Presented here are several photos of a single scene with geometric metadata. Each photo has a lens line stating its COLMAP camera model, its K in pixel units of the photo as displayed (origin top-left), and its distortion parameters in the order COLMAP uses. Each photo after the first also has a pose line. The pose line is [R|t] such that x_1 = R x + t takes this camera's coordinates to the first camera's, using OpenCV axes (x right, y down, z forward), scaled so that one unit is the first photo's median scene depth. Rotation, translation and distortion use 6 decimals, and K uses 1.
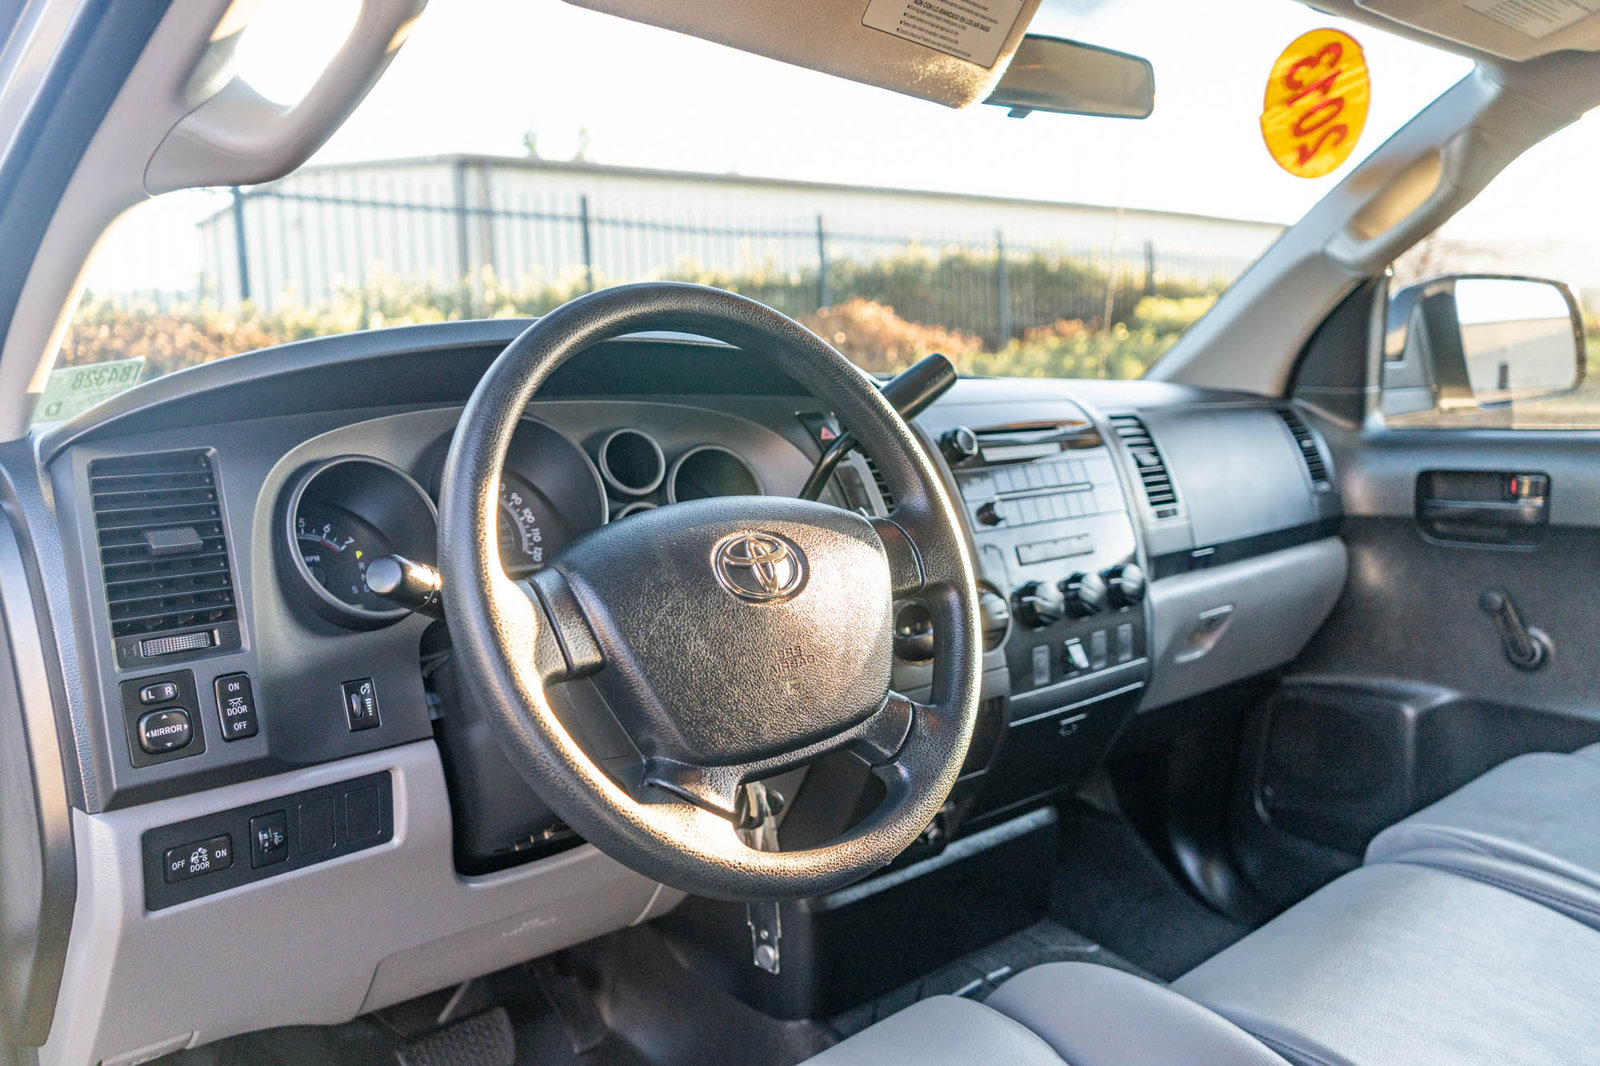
lens RADIAL K [[1284.3, 0, 800.0], [0, 1284.3, 533.0], [0, 0, 1]] dist [0.000956, -0.004773]
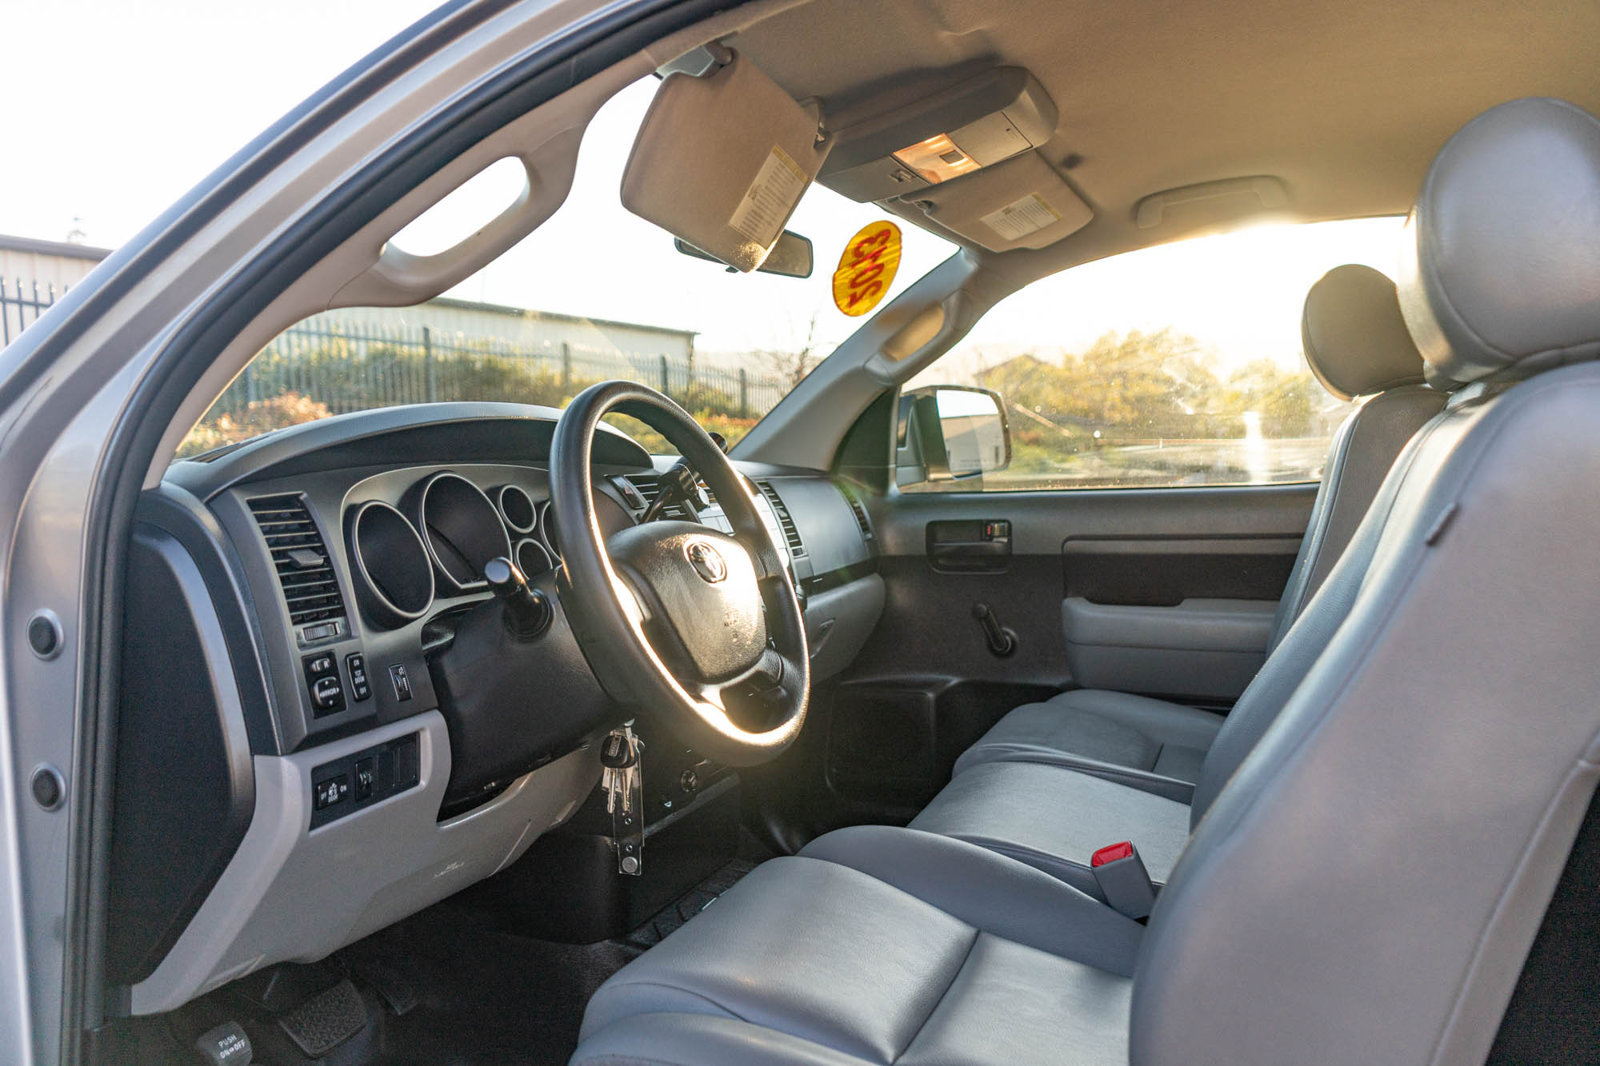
lens RADIAL K [[1284.3, 0, 800.0], [0, 1284.3, 533.0], [0, 0, 1]] dist [0.000956, -0.004773]
pose [[0.894017, -0.026492, 0.447249, -0.316216], [0.060247, 0.996292, -0.061416, 0.047521], [-0.443964, 0.081853, 0.892298, -0.228384]]
